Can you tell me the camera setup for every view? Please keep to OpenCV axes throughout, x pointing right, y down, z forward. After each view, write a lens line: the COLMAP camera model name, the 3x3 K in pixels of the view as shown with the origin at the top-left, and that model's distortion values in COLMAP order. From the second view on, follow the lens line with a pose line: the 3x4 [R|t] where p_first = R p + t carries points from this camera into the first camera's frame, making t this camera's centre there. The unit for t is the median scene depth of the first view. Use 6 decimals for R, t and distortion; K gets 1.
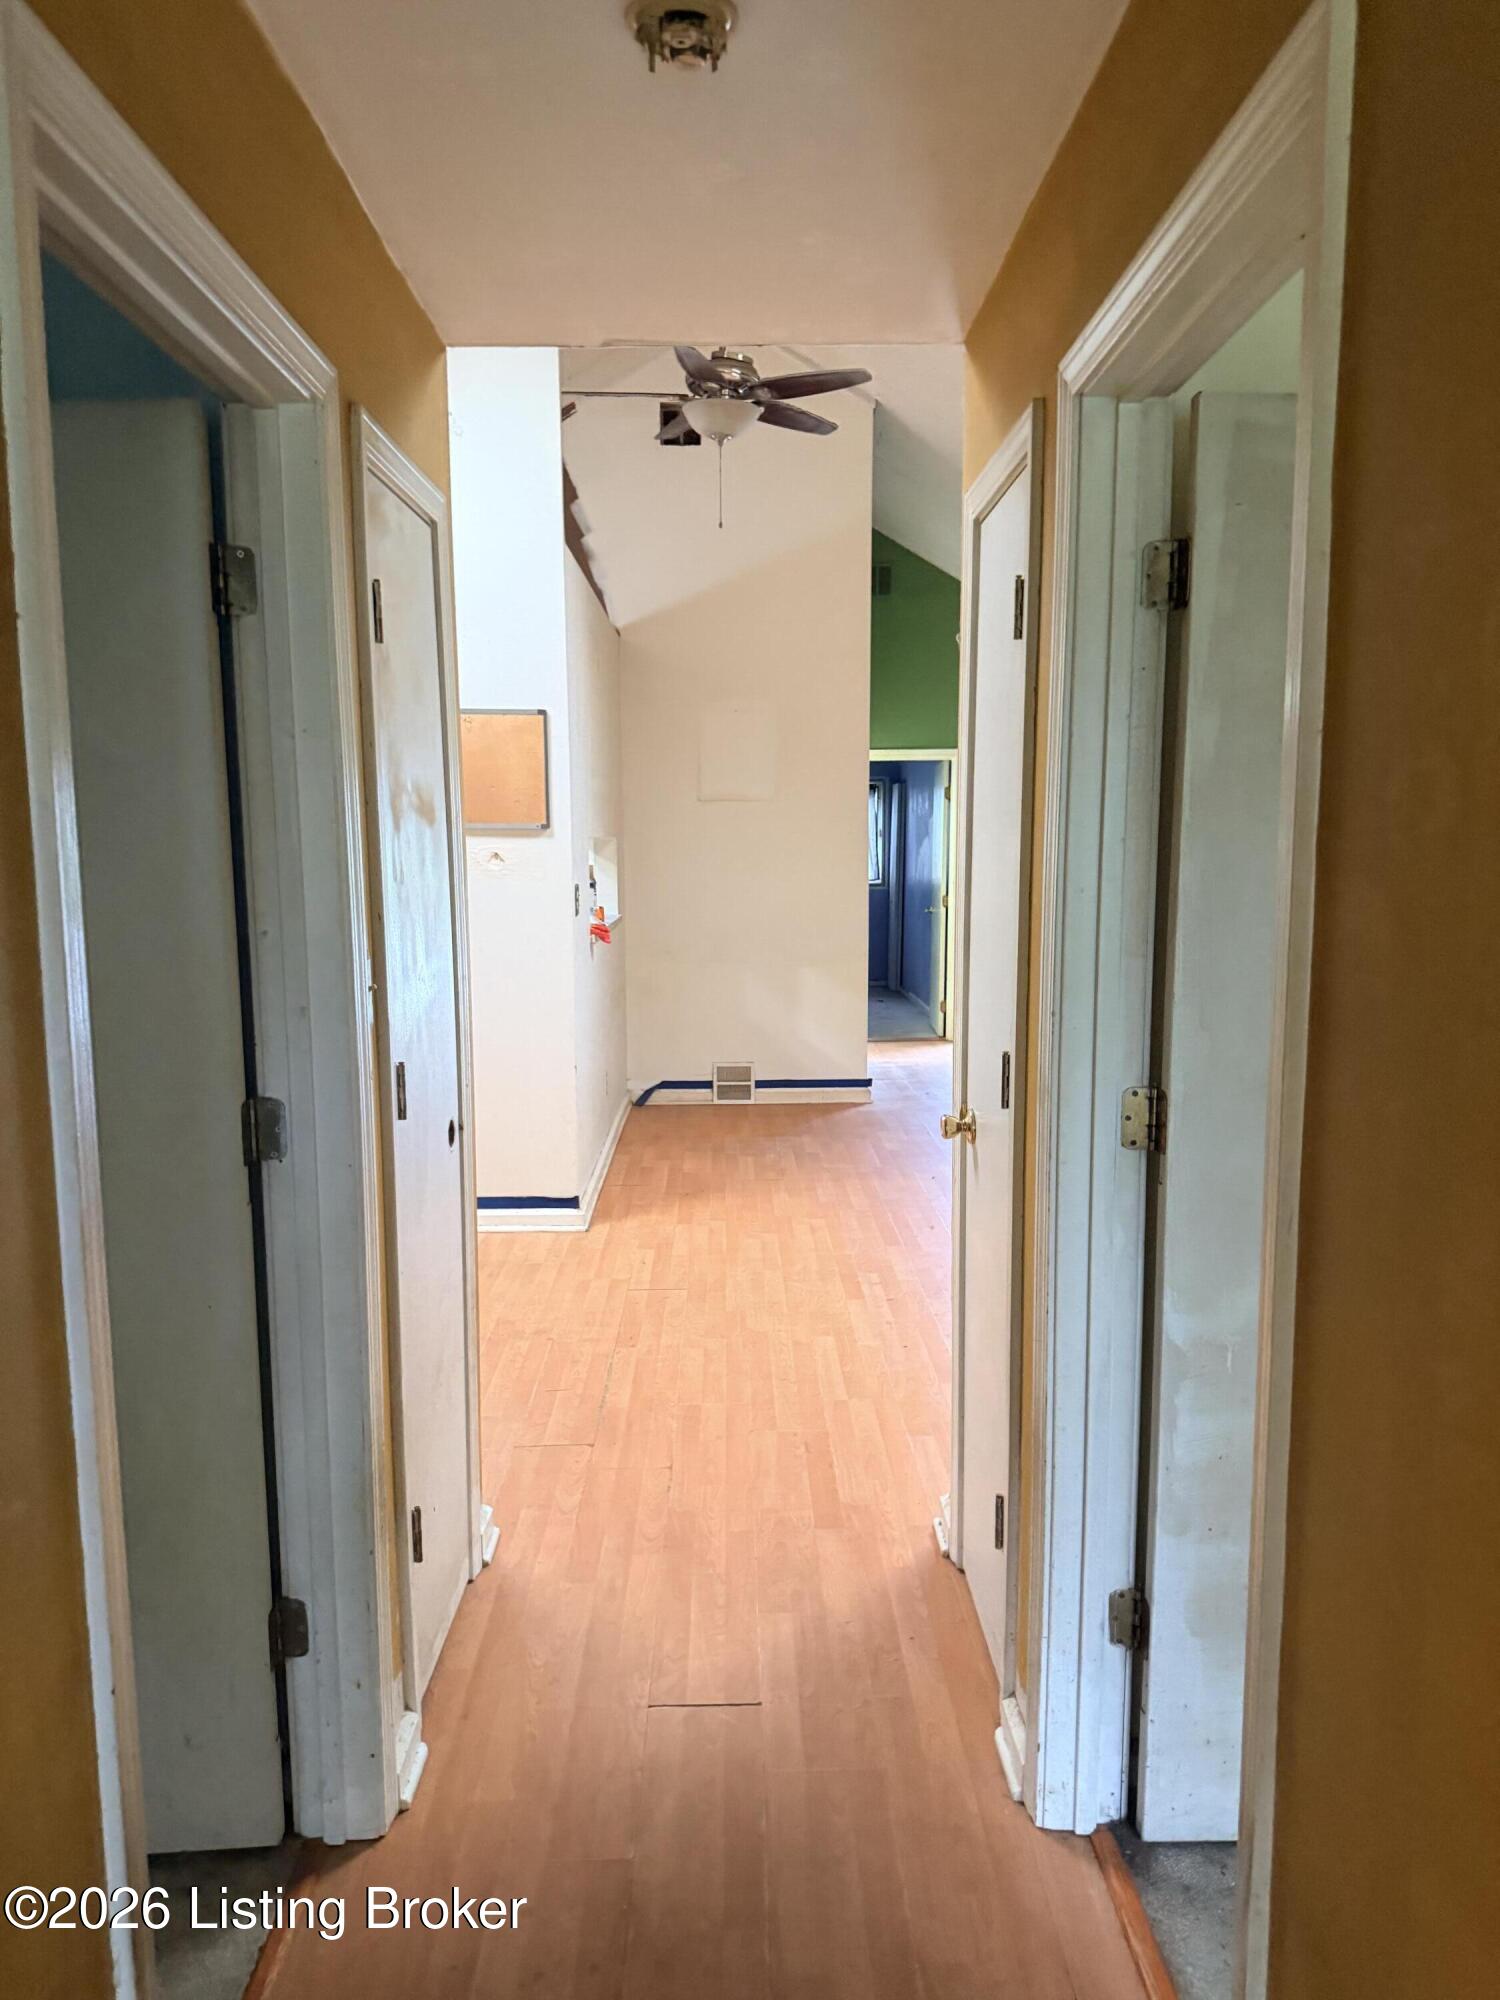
lens RADIAL K [[1397.7, 0, 748.2], [0, 1397.7, 1001.4], [0, 0, 1]] dist [0.037942, -0.056807]
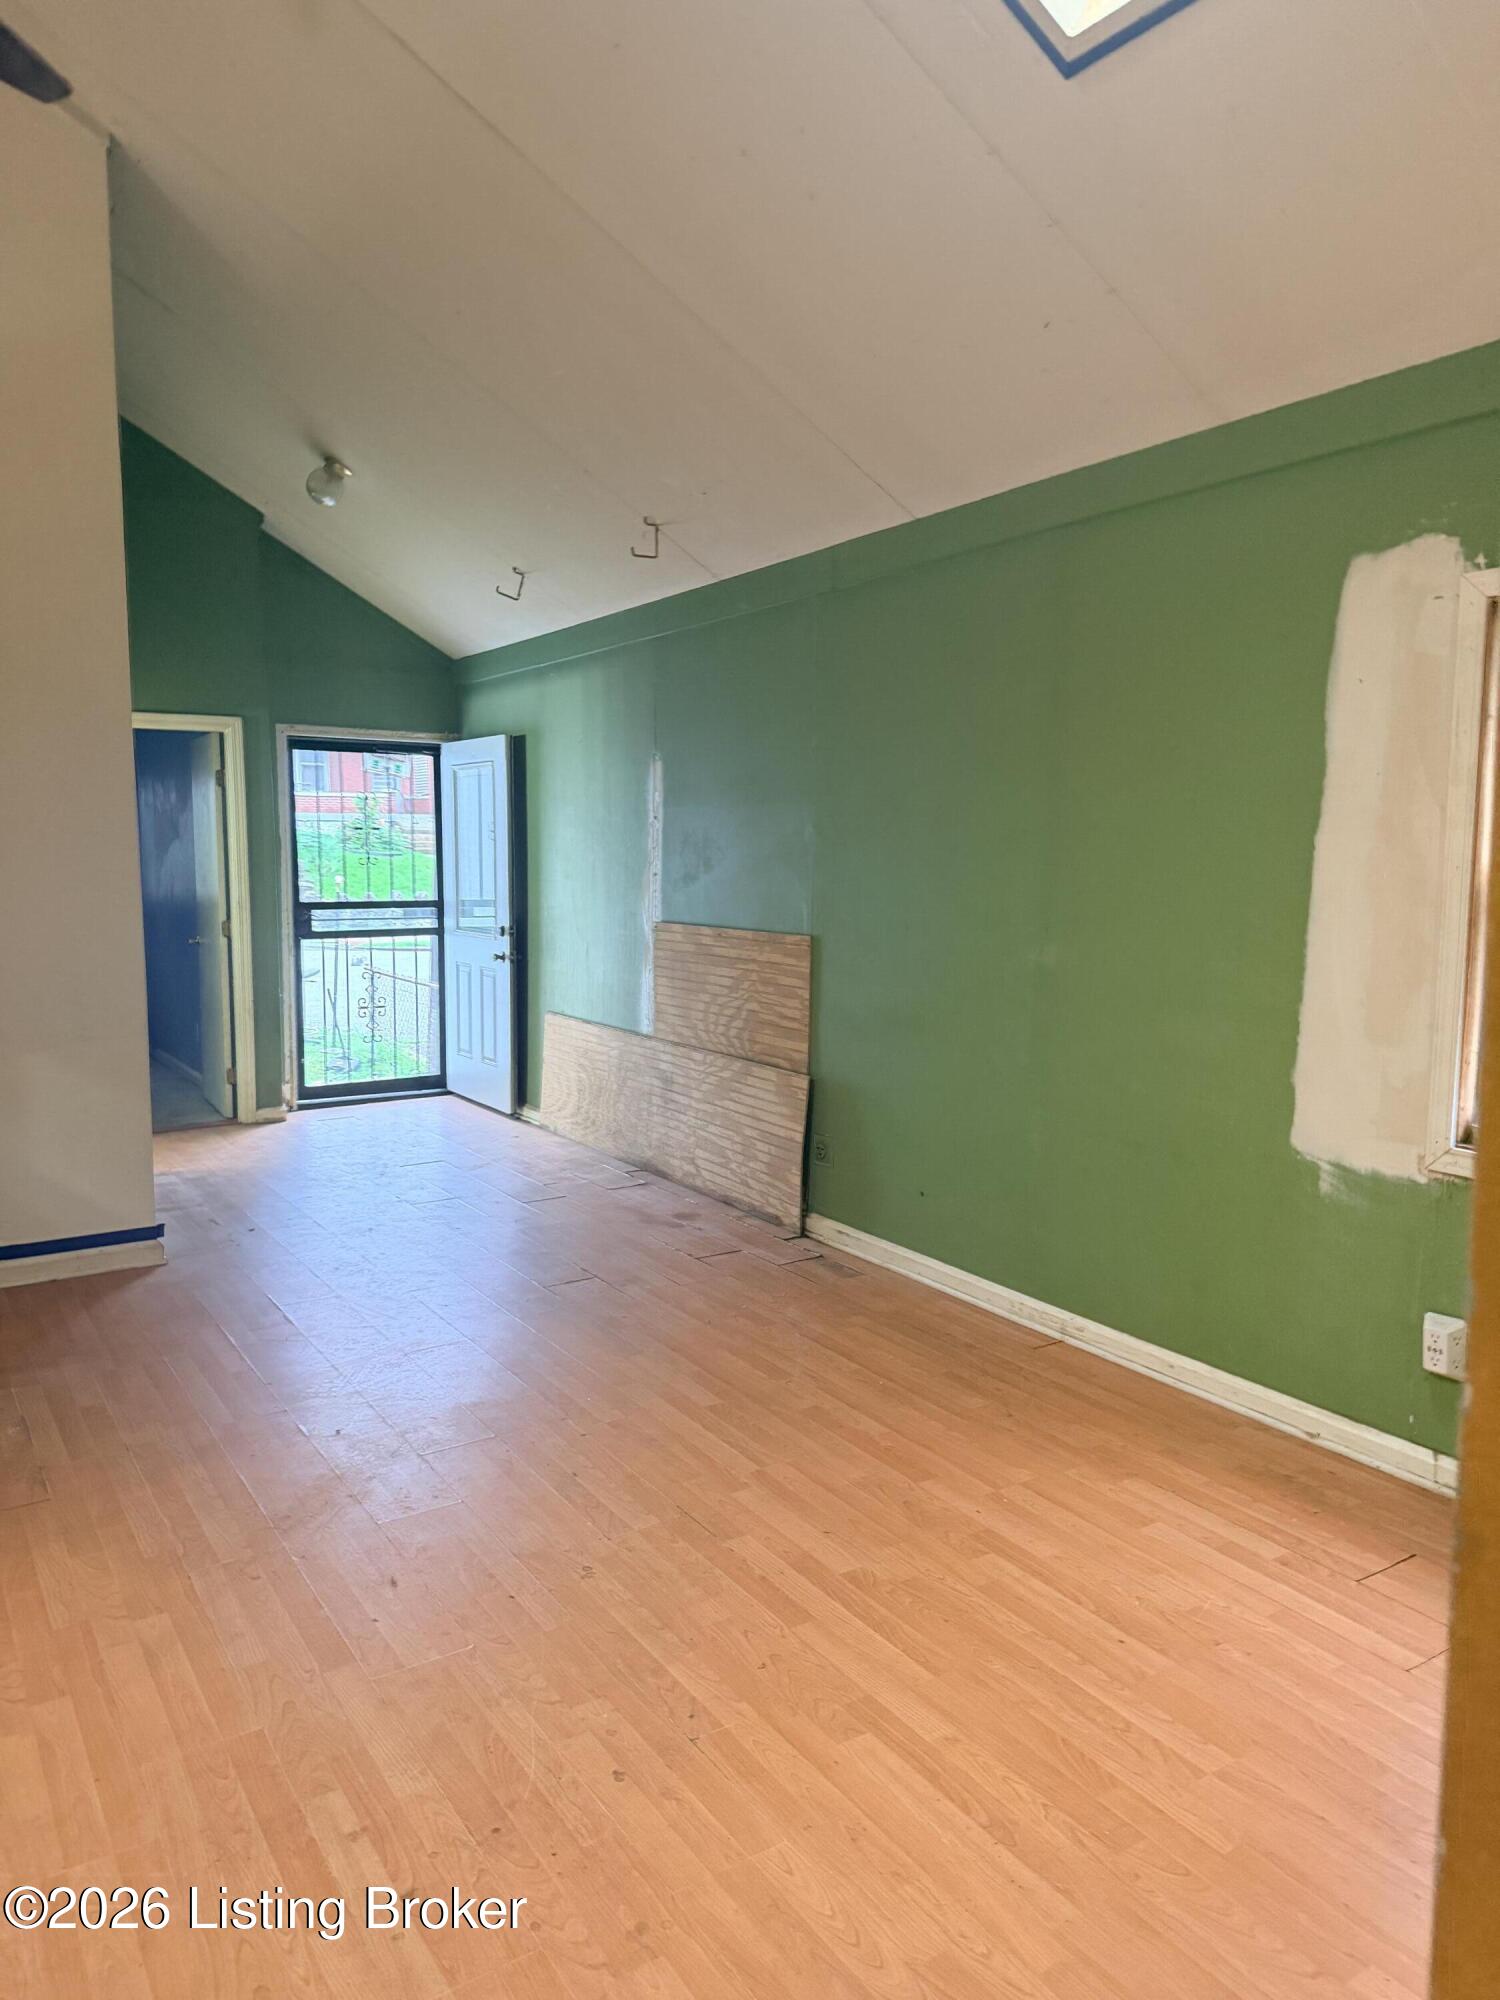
lens RADIAL K [[1397.7, 0, 765.5], [0, 1397.7, 1002.2], [0, 0, 1]] dist [0.037942, -0.056807]
pose [[0.845050, -0.051651, 0.532187, -0.019964], [0.053623, 0.998492, 0.011762, -0.054361], [-0.531992, 0.018598, 0.846545, 0.477396]]
